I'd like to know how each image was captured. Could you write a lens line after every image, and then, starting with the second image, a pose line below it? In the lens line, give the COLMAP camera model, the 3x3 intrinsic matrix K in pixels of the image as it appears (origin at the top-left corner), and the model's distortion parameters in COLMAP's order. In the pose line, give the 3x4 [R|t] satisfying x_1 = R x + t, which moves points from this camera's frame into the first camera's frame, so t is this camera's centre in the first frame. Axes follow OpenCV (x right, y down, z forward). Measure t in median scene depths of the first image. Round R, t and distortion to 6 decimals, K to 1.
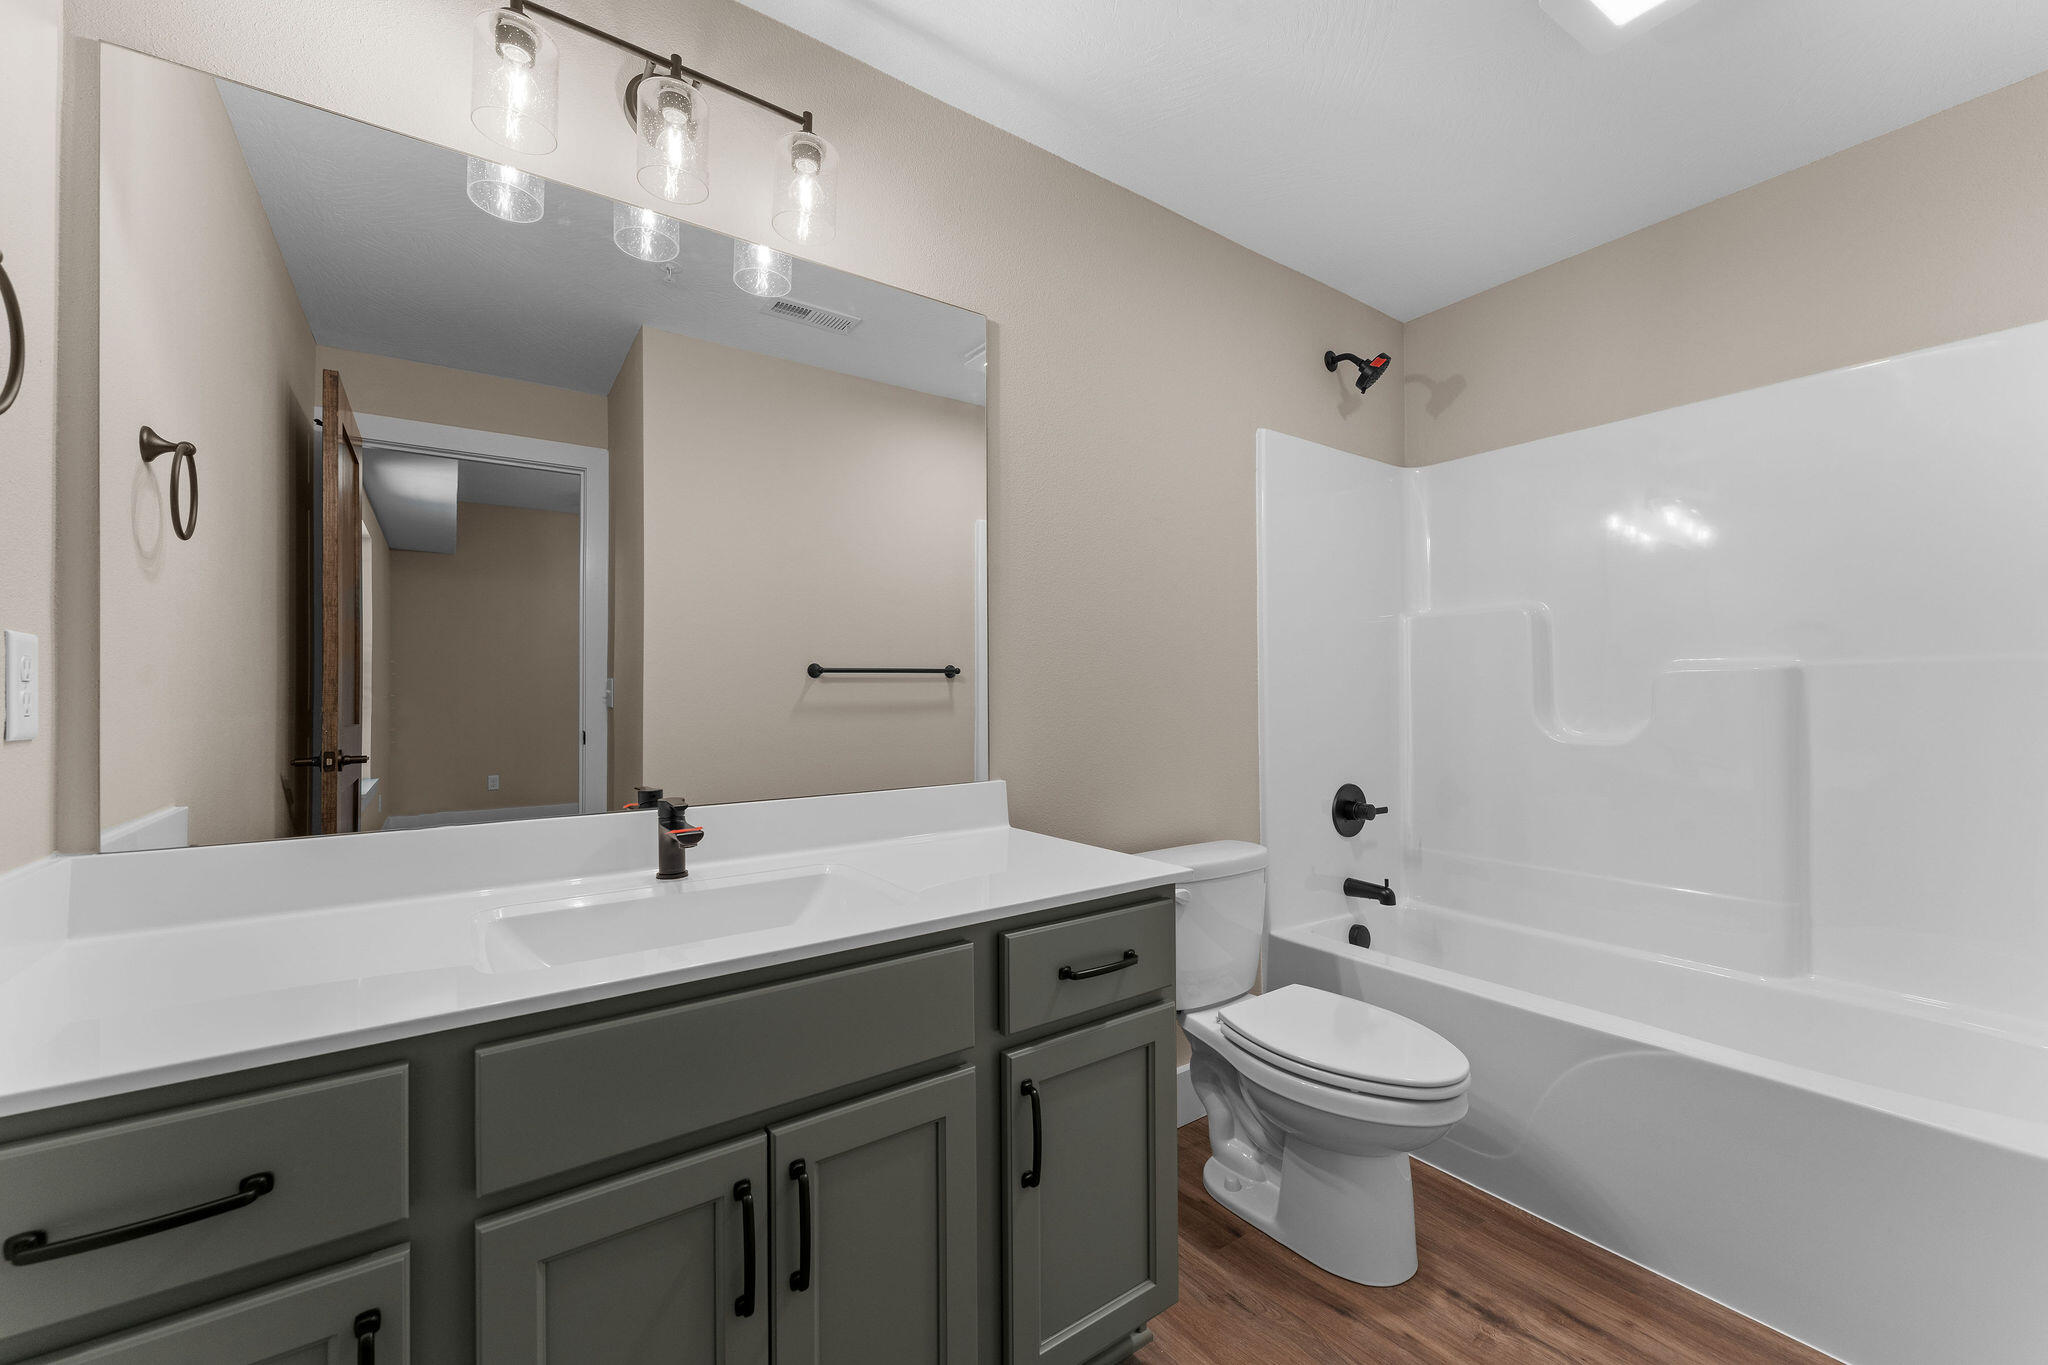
lens RADIAL K [[814.0, 0, 1011.5], [0, 814.0, 687.9], [0, 0, 1]] dist [0.001166, -0.000462]
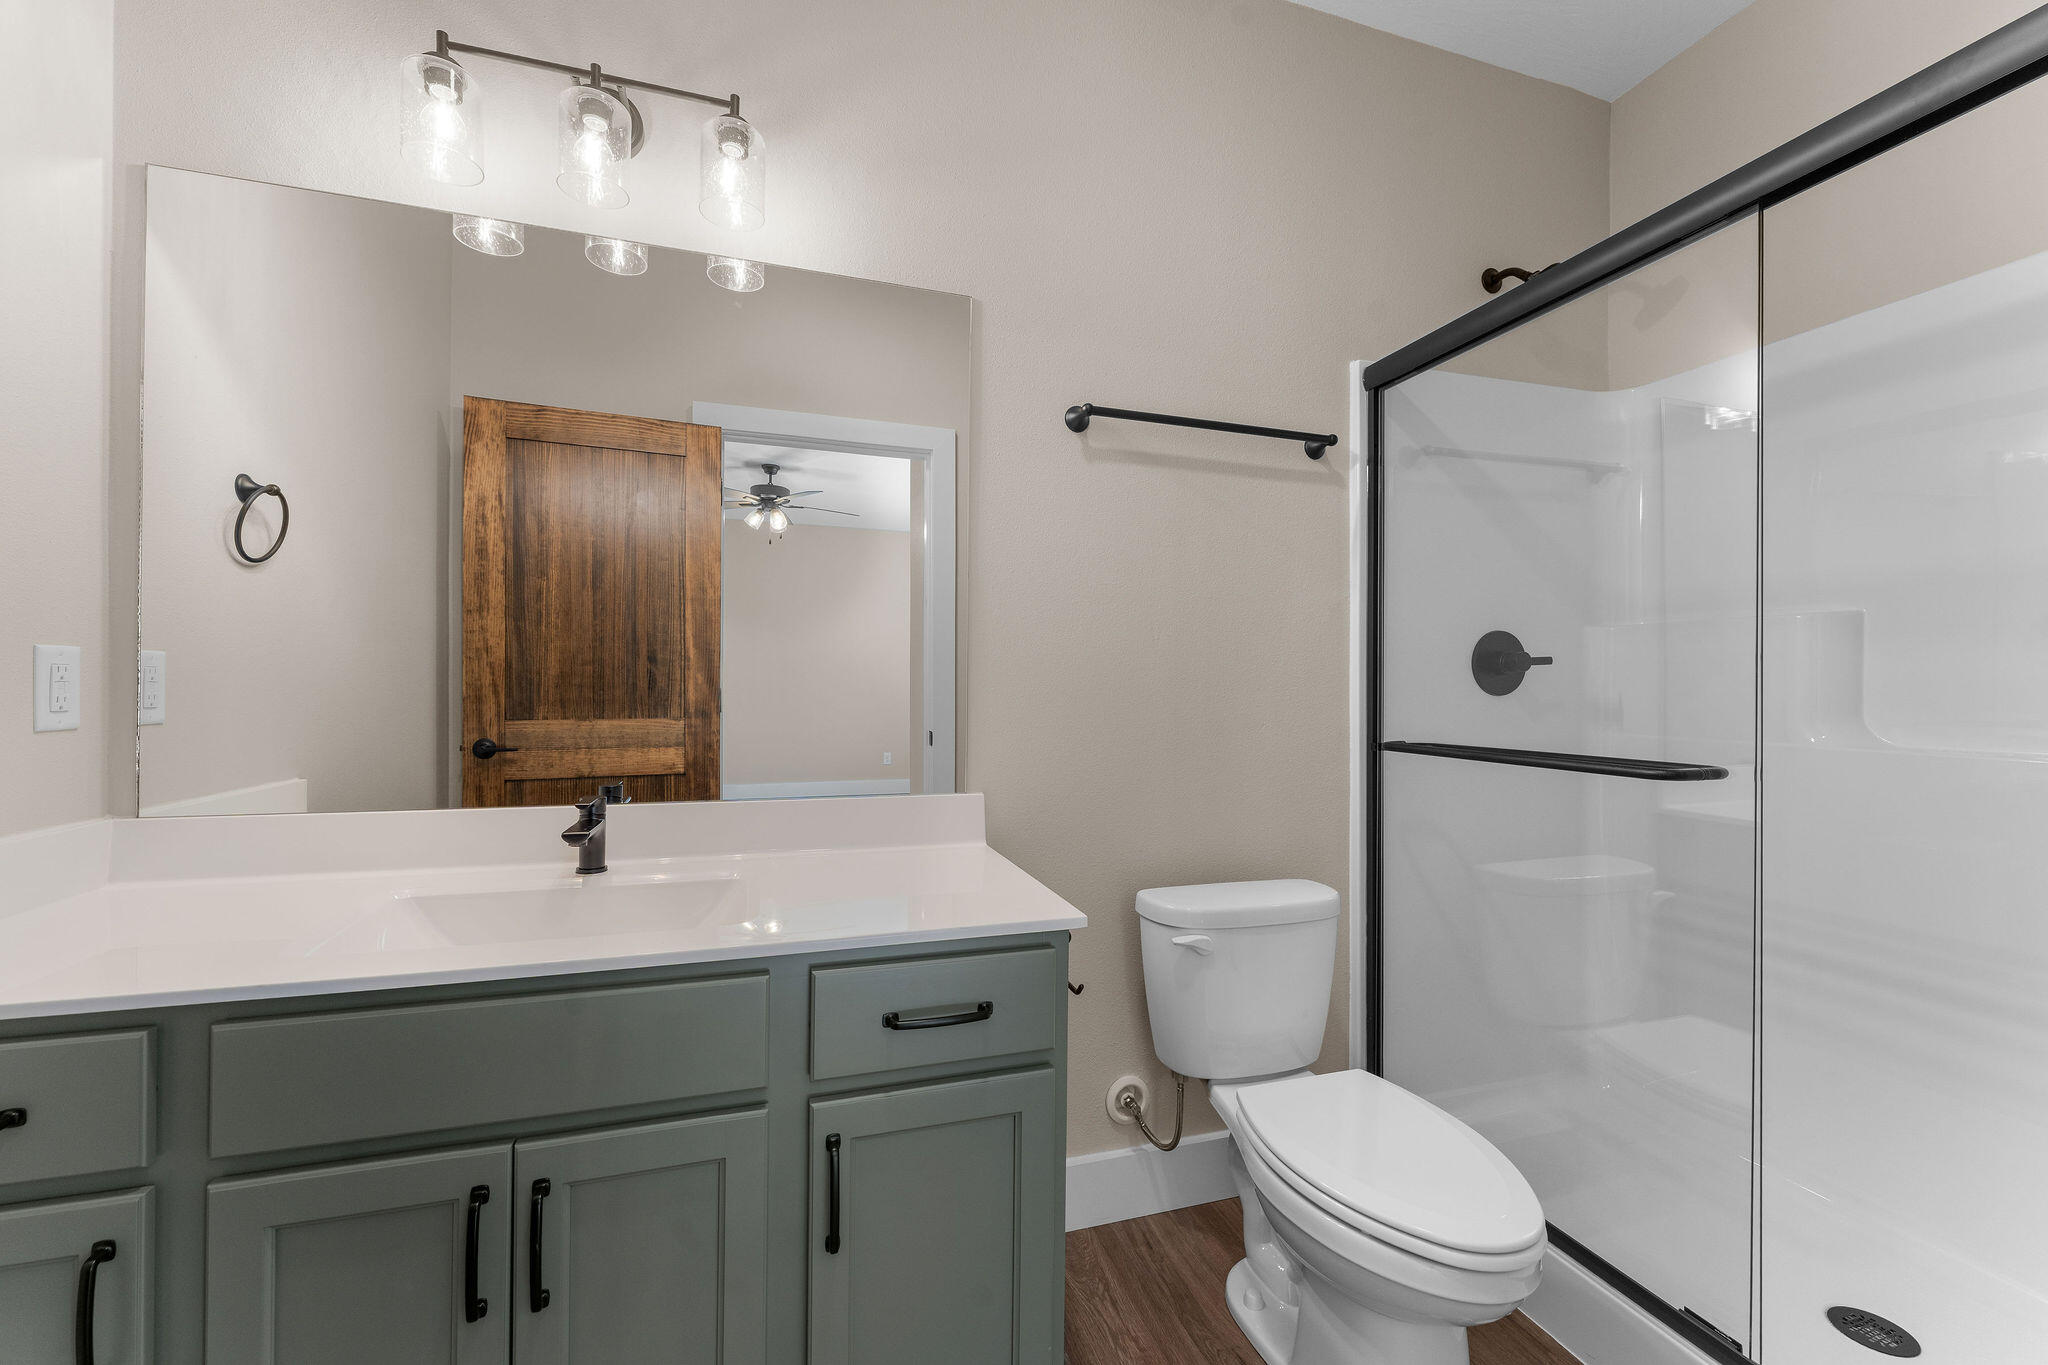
lens RADIAL K [[814.0, 0, 1005.6], [0, 814.0, 698.8], [0, 0, 1]] dist [0.001166, -0.000462]
pose [[0.942545, 0.016283, -0.333682, 0.493692], [-0.008070, 0.999630, 0.025986, -0.023498], [0.333981, -0.021800, 0.942328, 0.230461]]
